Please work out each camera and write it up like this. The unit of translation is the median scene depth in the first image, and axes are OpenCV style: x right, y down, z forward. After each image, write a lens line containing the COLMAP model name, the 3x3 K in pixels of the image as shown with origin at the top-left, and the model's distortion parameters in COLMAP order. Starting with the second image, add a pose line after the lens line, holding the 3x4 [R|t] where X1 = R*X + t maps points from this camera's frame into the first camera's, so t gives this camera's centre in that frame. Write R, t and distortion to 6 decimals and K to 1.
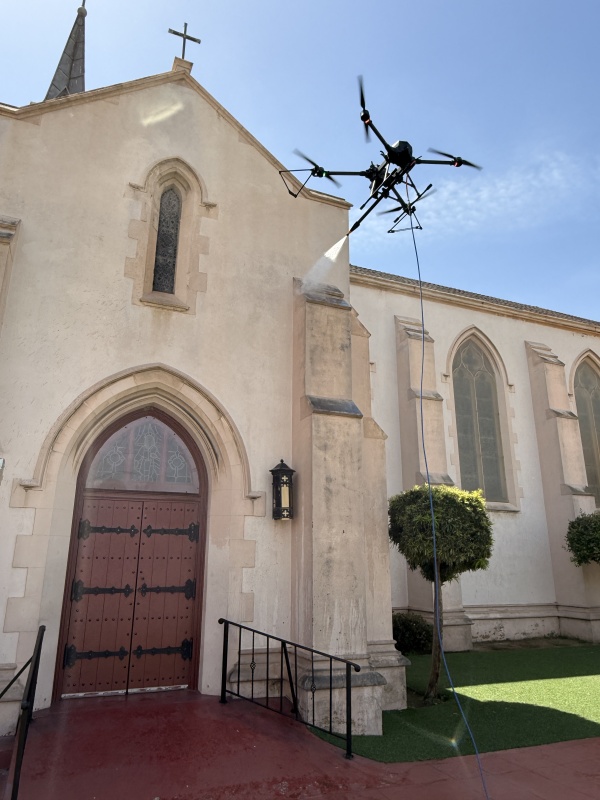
lens RADIAL K [[539.8, 0, 298.8], [0, 539.8, 401.6], [0, 0, 1]] dist [-0.004375, 0.011830]
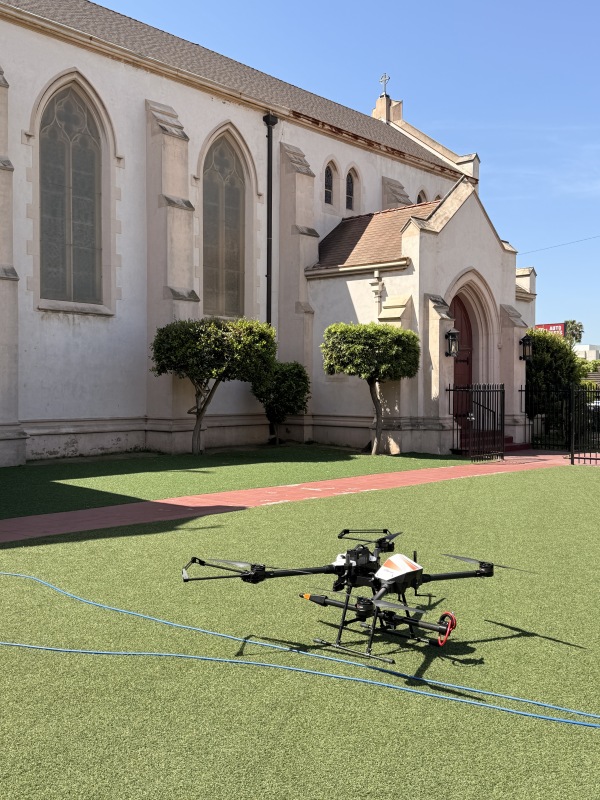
lens RADIAL K [[816.4, 0, 307.1], [0, 816.4, 397.7], [0, 0, 1]] dist [0.031160, 0.000000]
pose [[0.897238, -0.008970, 0.441457, 0.120794], [-0.124802, 0.953874, 0.273035, -0.065553], [-0.423544, -0.300072, 0.854733, -0.282231]]
